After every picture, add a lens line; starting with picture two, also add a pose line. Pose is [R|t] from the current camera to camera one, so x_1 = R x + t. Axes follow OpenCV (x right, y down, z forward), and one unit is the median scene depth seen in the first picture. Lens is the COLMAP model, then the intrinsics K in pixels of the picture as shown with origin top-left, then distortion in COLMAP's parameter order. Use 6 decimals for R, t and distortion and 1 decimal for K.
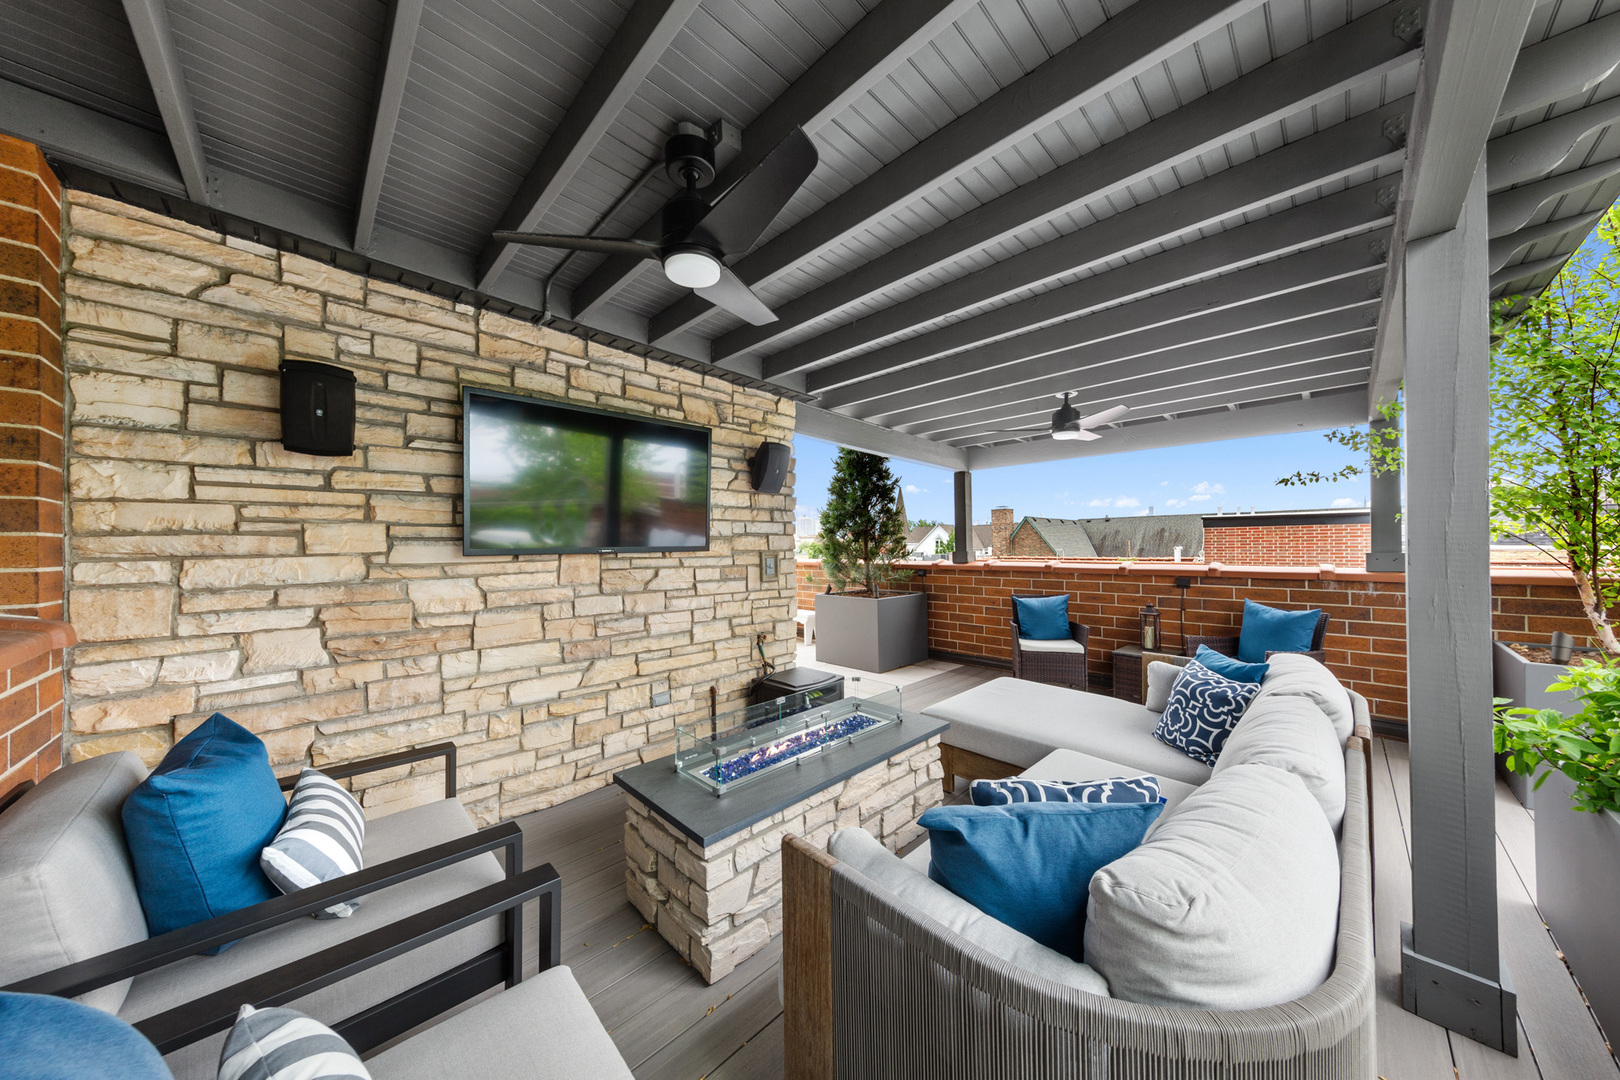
lens RADIAL K [[516.5, 0, 808.8], [0, 516.5, 542.5], [0, 0, 1]] dist [0.000471, 0.000000]
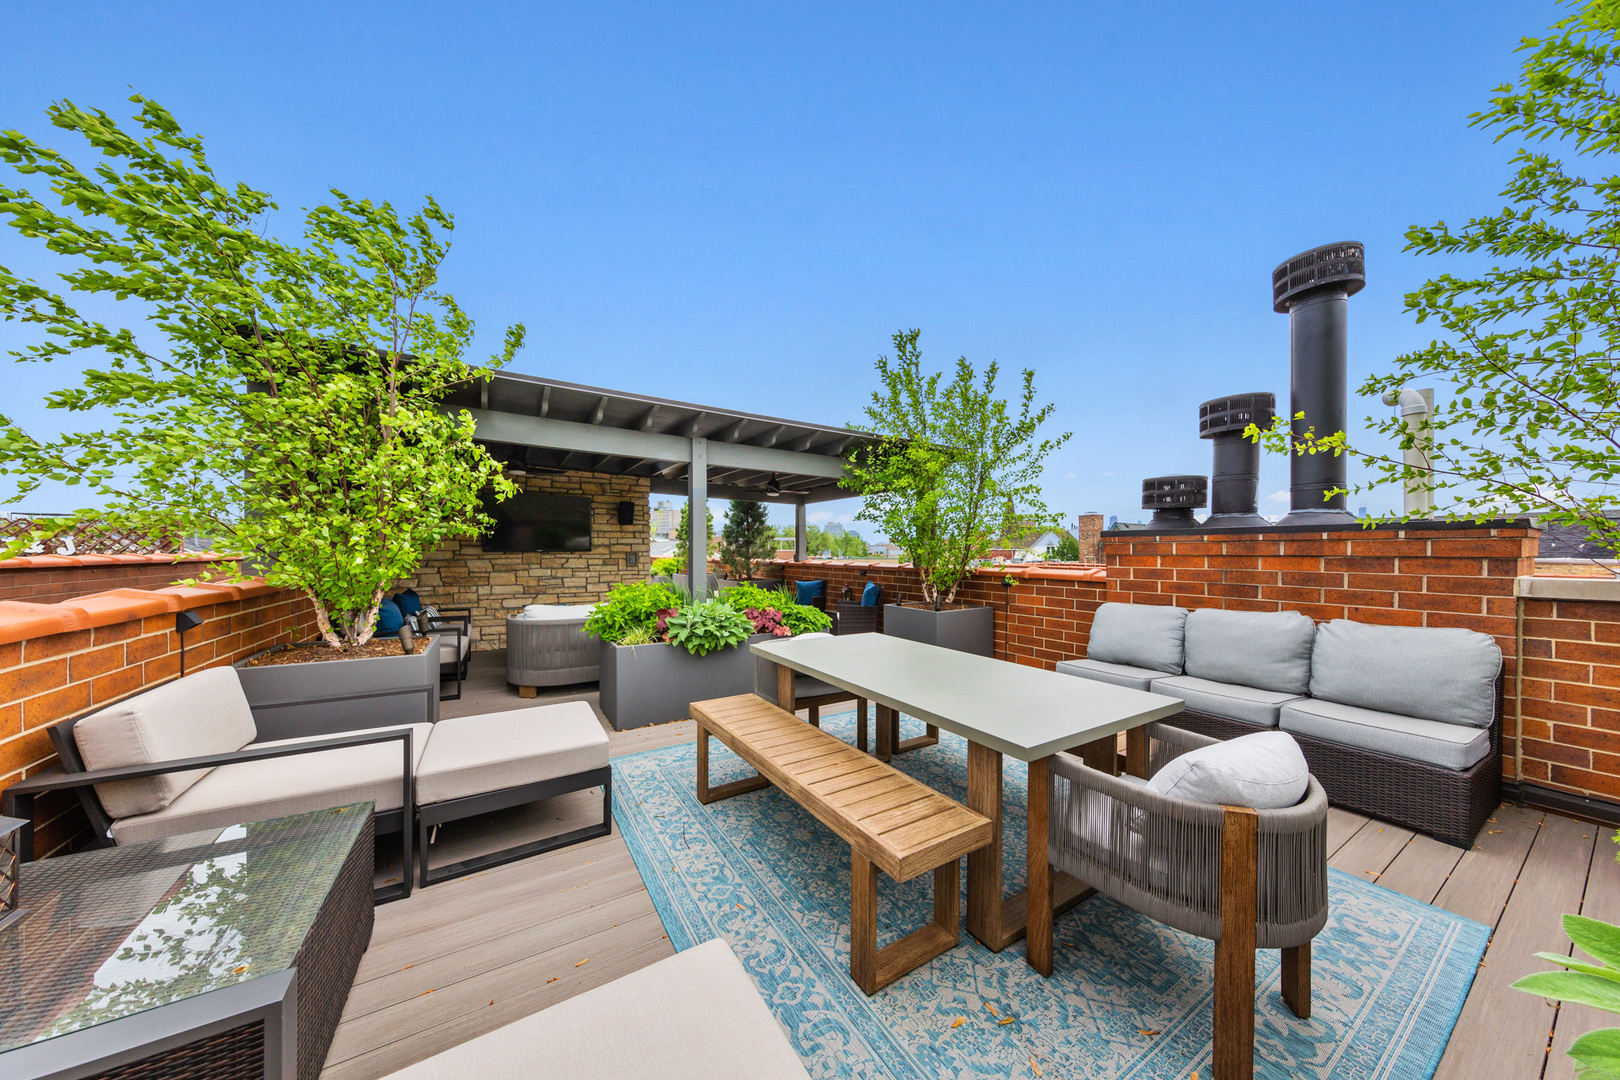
lens RADIAL K [[516.5, 0, 815.5], [0, 516.5, 553.6], [0, 0, 1]] dist [0.000471, 0.000000]
pose [[0.977428, 0.011630, -0.210950, 1.274695], [-0.009078, 0.999874, 0.013060, -0.012801], [0.211075, -0.010850, 0.977410, -1.037633]]
